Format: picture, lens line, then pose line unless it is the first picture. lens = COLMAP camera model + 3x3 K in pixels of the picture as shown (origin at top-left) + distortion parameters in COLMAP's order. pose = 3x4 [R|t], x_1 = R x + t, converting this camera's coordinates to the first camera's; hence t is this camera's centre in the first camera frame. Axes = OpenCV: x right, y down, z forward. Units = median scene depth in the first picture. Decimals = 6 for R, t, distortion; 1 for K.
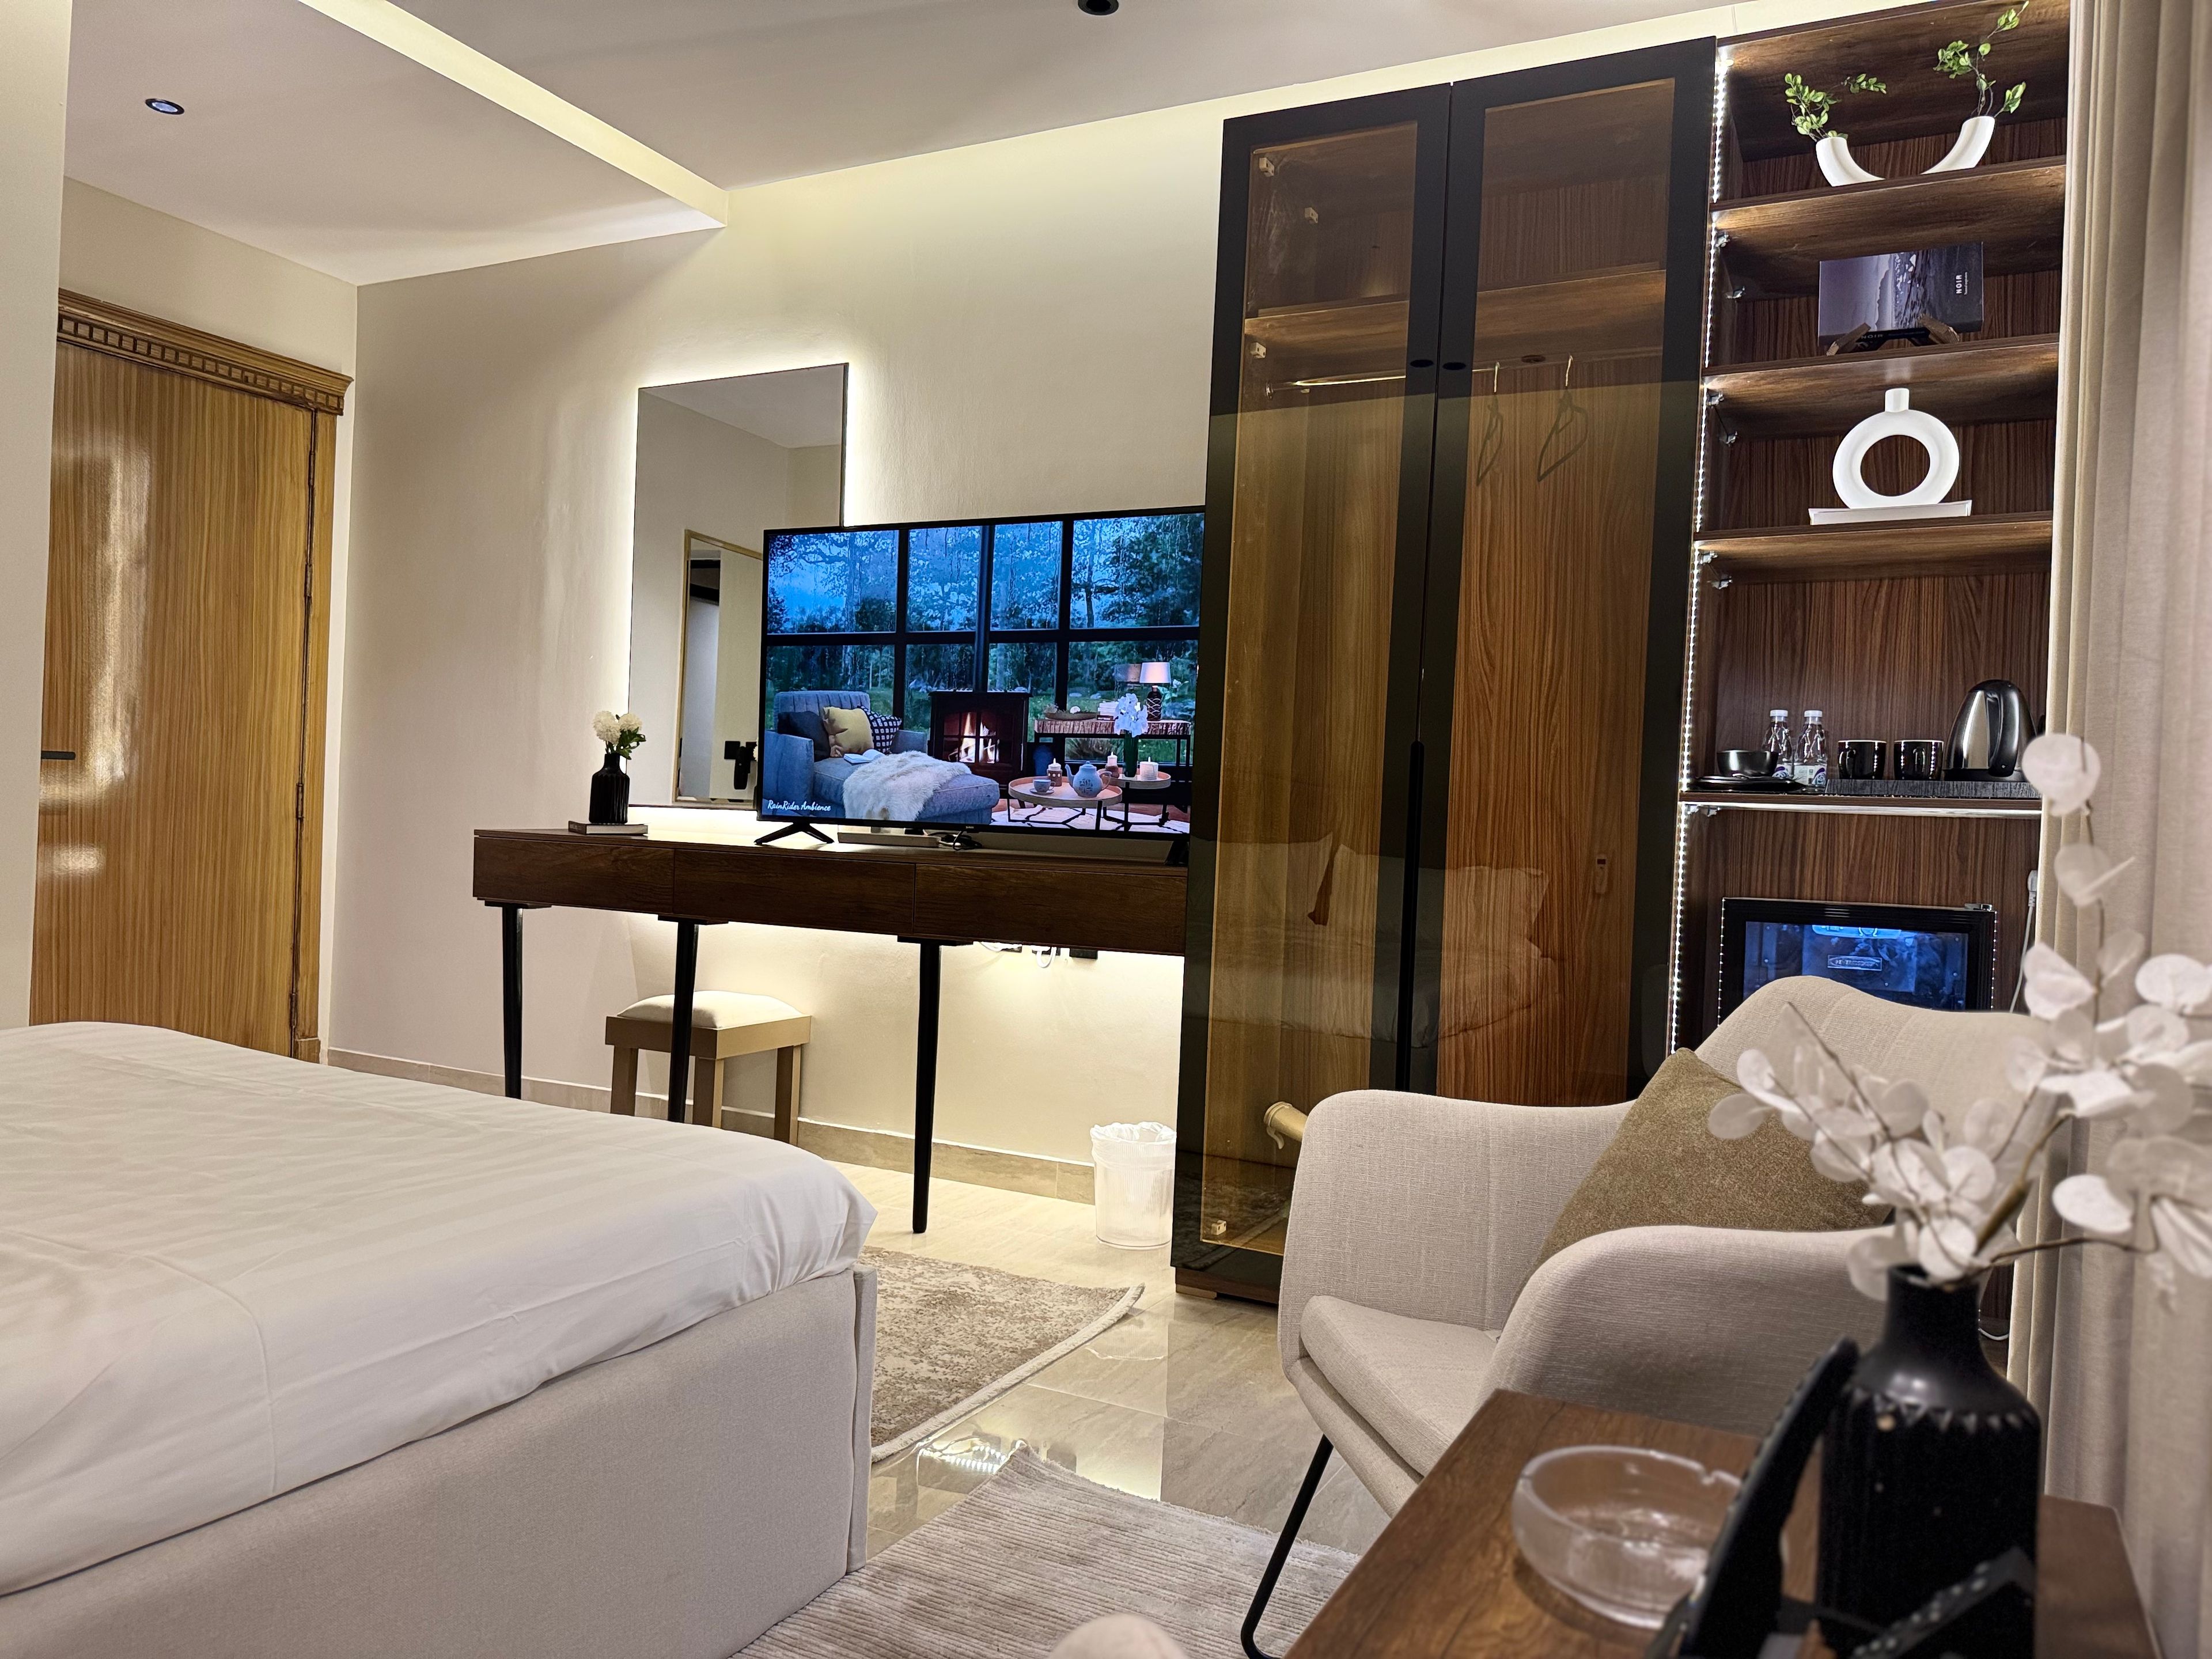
lens RADIAL K [[1540.9, 0, 1106.0], [0, 1540.9, 829.5], [0, 0, 1]] dist [0.009305, -0.028340]
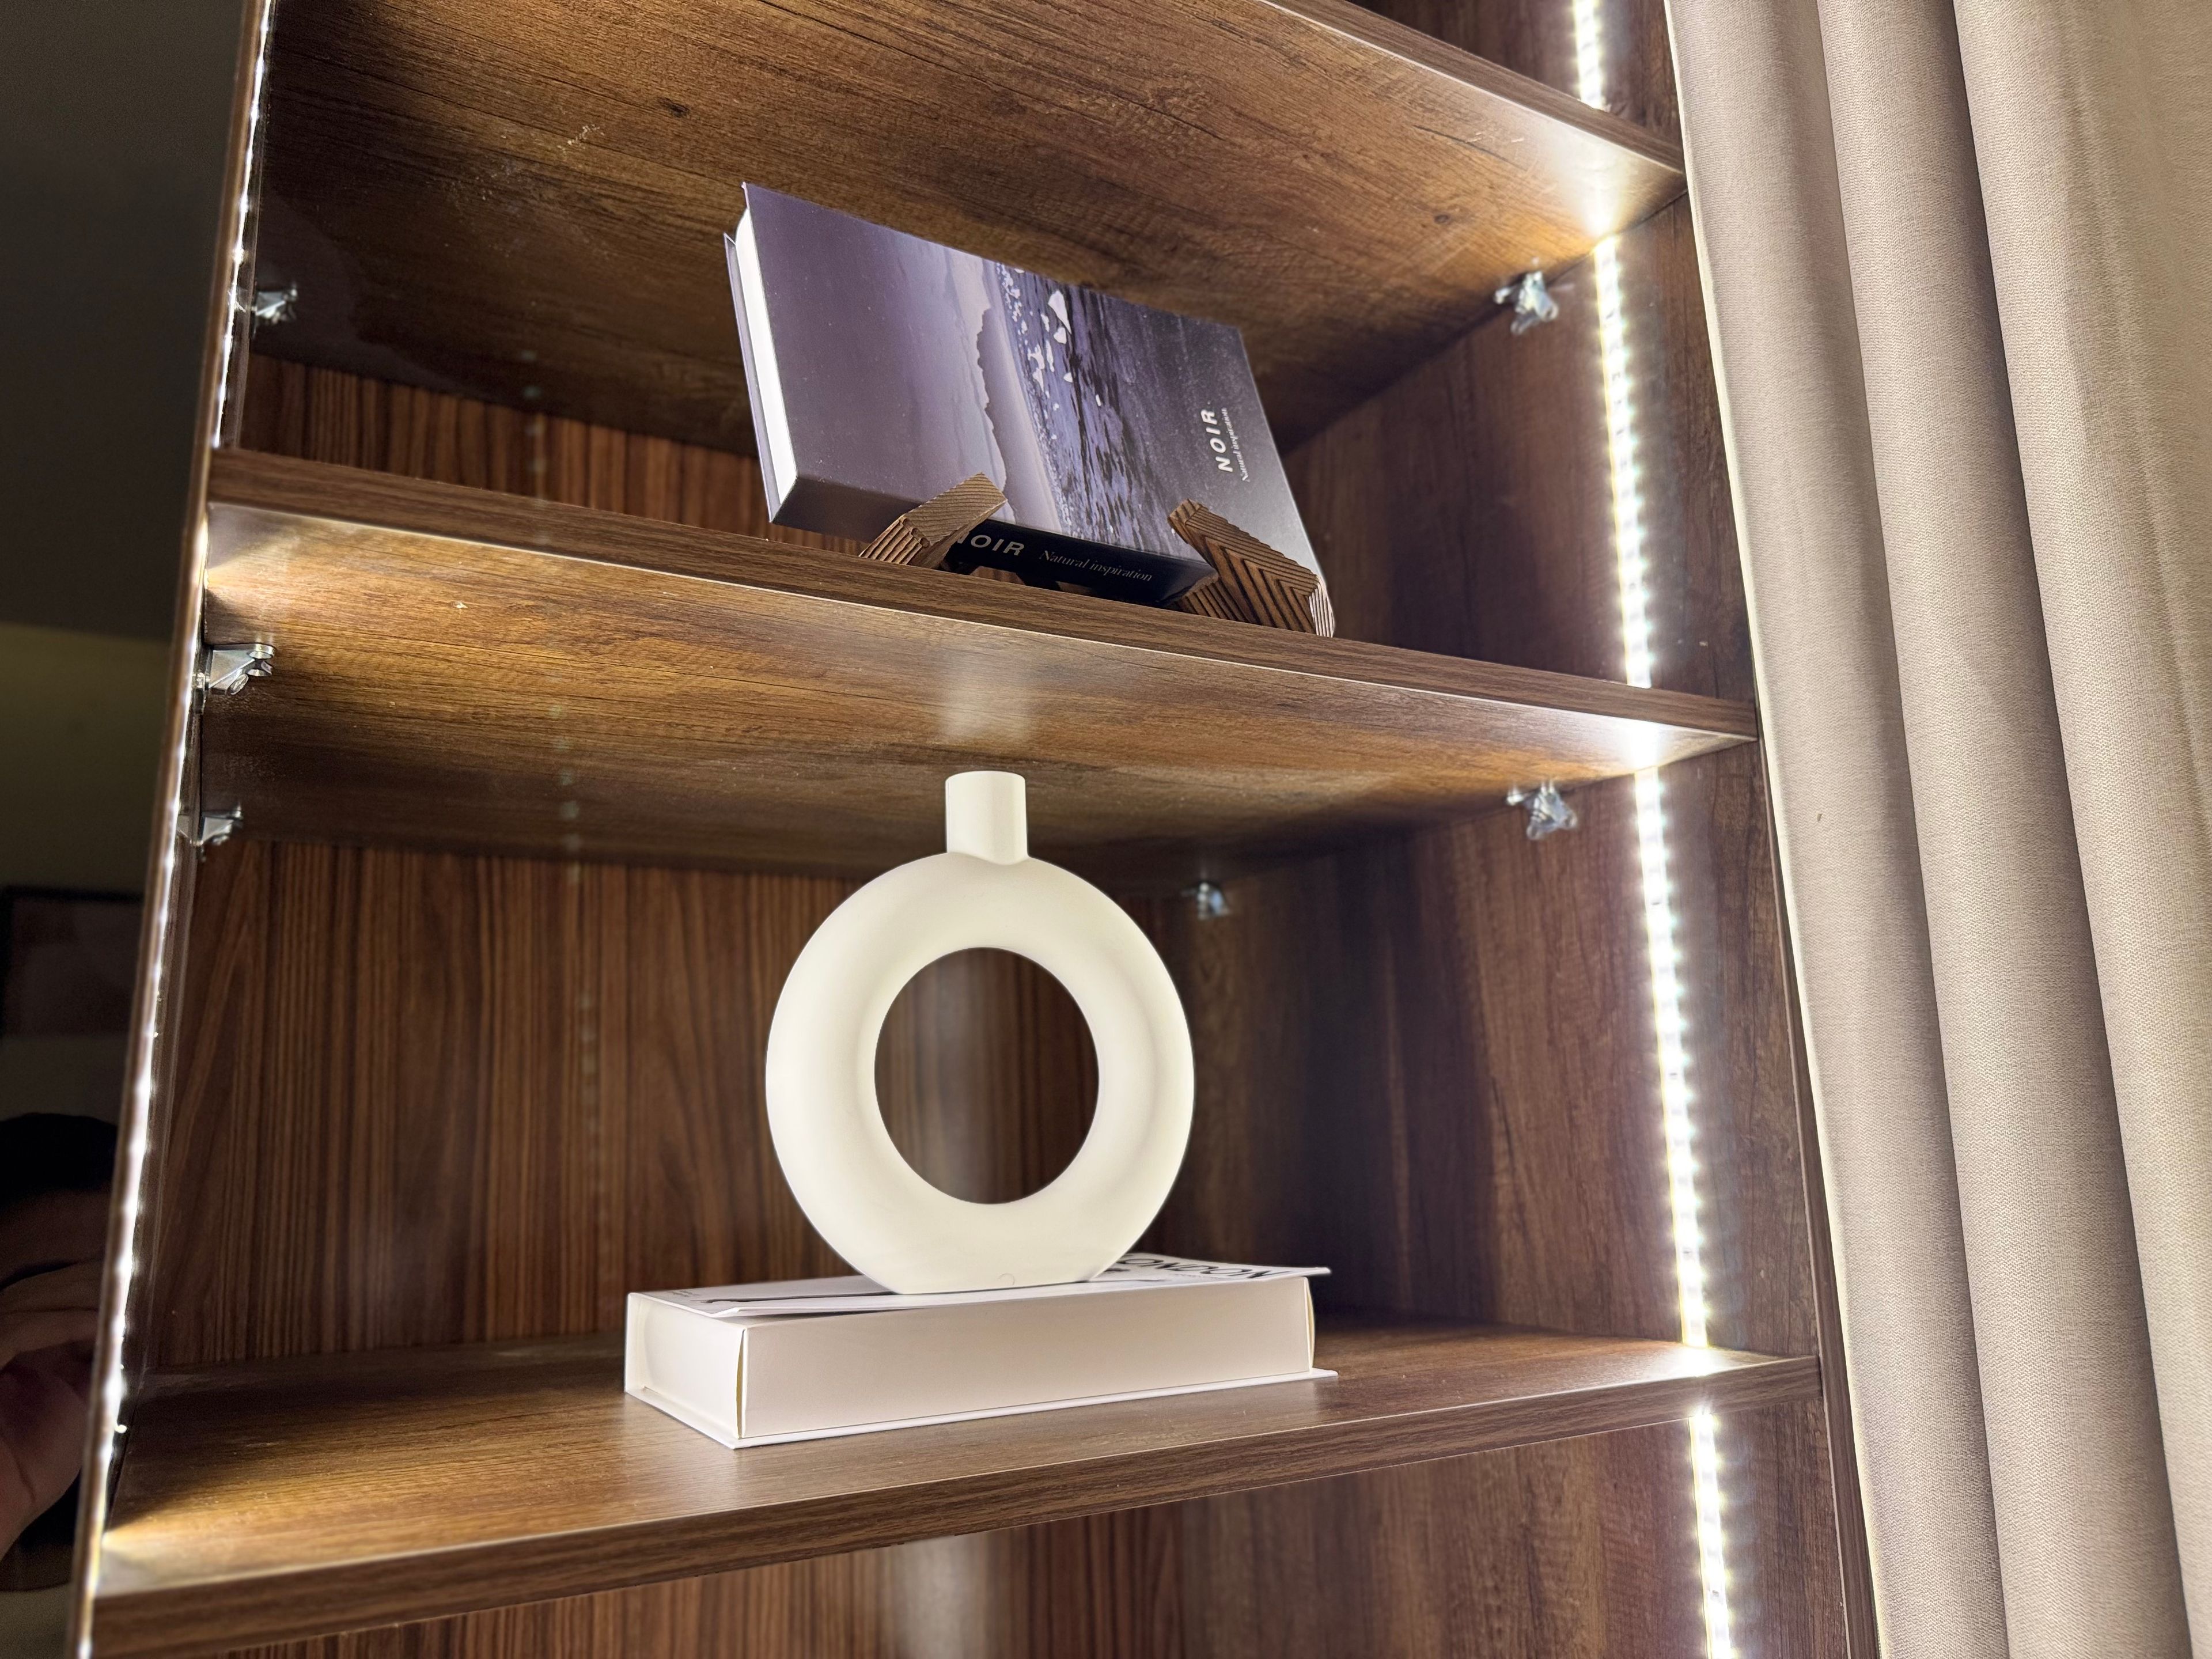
lens RADIAL K [[1540.9, 0, 1106.0], [0, 1540.9, 829.5], [0, 0, 1]] dist [0.009305, -0.028340]
pose [[0.534323, 0.121973, 0.836434, 0.310669], [0.047690, 0.983608, -0.173900, -0.230717], [-0.843934, 0.132809, 0.519747, 0.849967]]
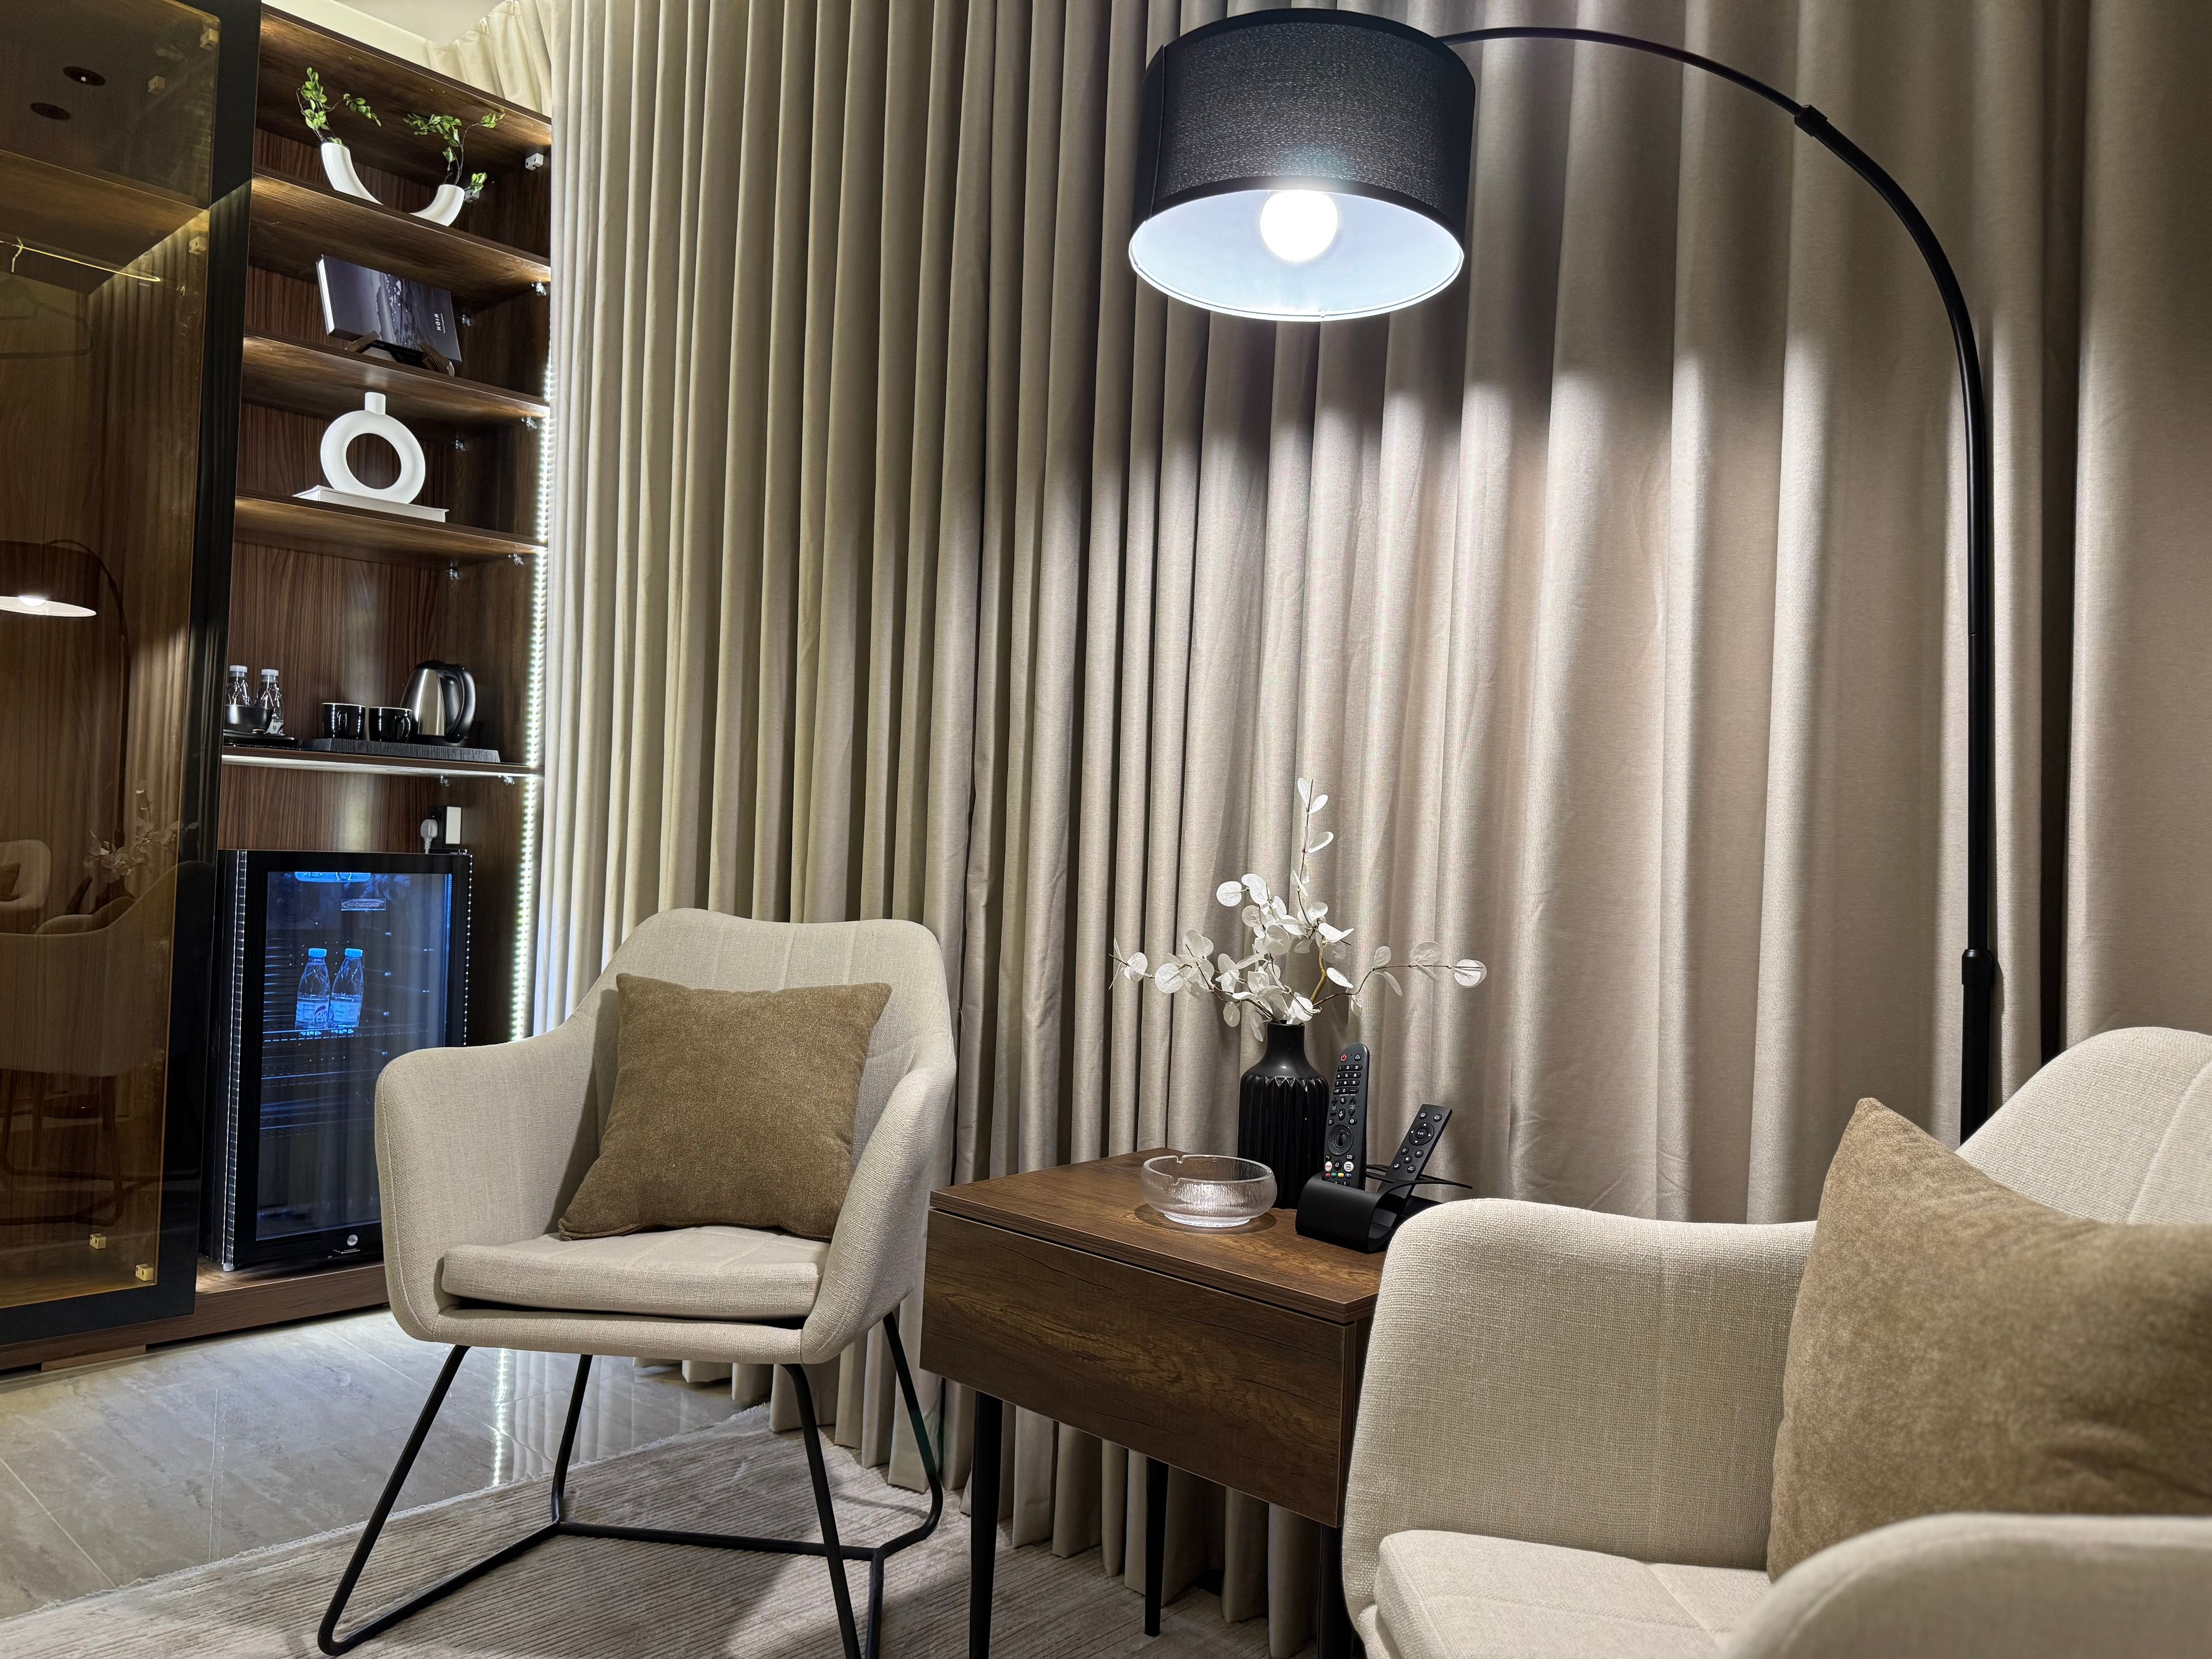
lens RADIAL K [[1540.9, 0, 1106.0], [0, 1540.9, 829.5], [0, 0, 1]] dist [0.009305, -0.028340]
pose [[0.236405, -0.022198, 0.971401, -0.460680], [-0.020858, 0.999393, 0.027914, -0.009814], [-0.971431, -0.026860, 0.235799, 0.207138]]
